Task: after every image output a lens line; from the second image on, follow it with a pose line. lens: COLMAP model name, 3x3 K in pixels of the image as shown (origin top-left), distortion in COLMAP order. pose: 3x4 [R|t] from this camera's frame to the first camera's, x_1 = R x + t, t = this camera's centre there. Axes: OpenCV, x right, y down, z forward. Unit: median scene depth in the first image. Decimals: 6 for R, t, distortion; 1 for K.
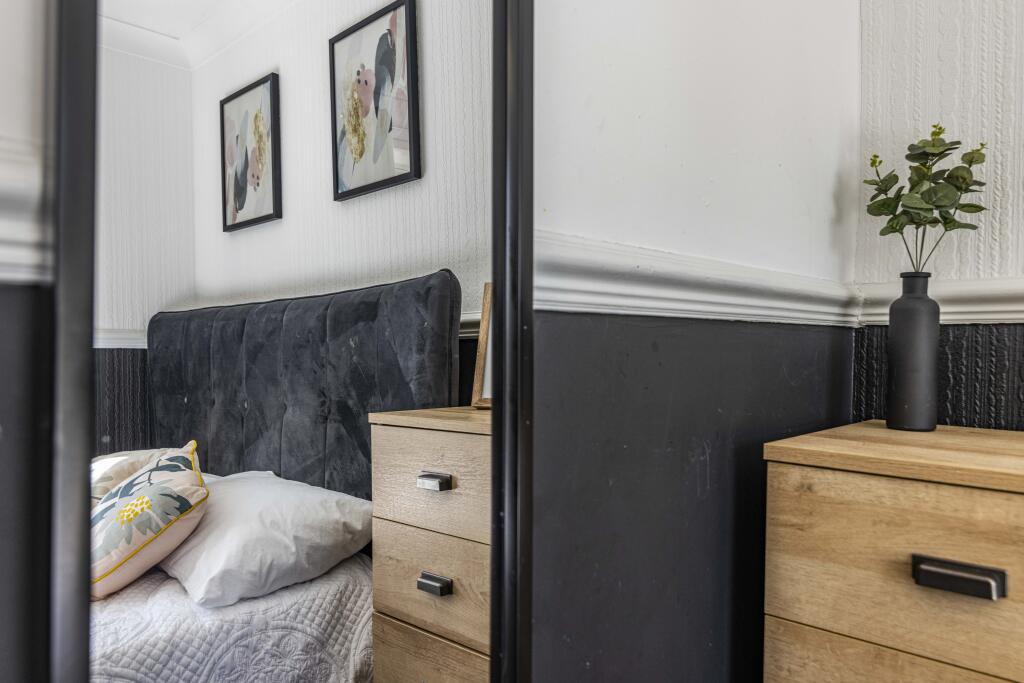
lens RADIAL K [[728.7, 0, 512.3], [0, 728.7, 341.8], [0, 0, 1]] dist [0.002354, -0.000281]
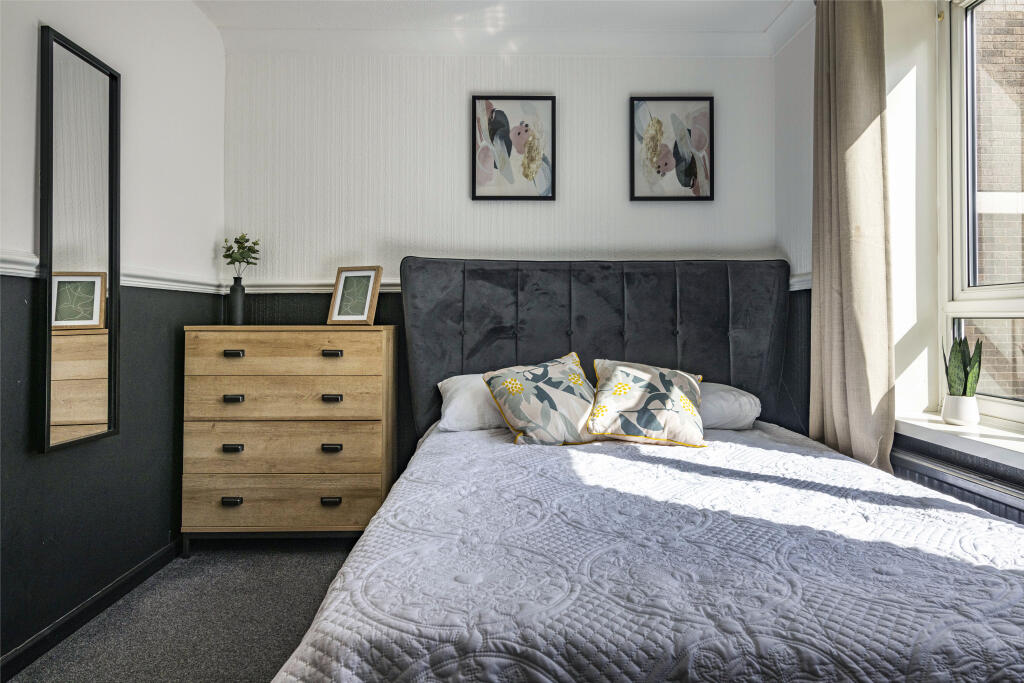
lens RADIAL K [[575.3, 0, 508.5], [0, 575.3, 306.9], [0, 0, 1]] dist [0.004599, -0.001920]
pose [[0.701527, 0.001818, 0.712641, -0.429118], [0.010967, 0.999851, -0.013347, 0.084459], [-0.712559, 0.017179, 0.701402, -1.657829]]
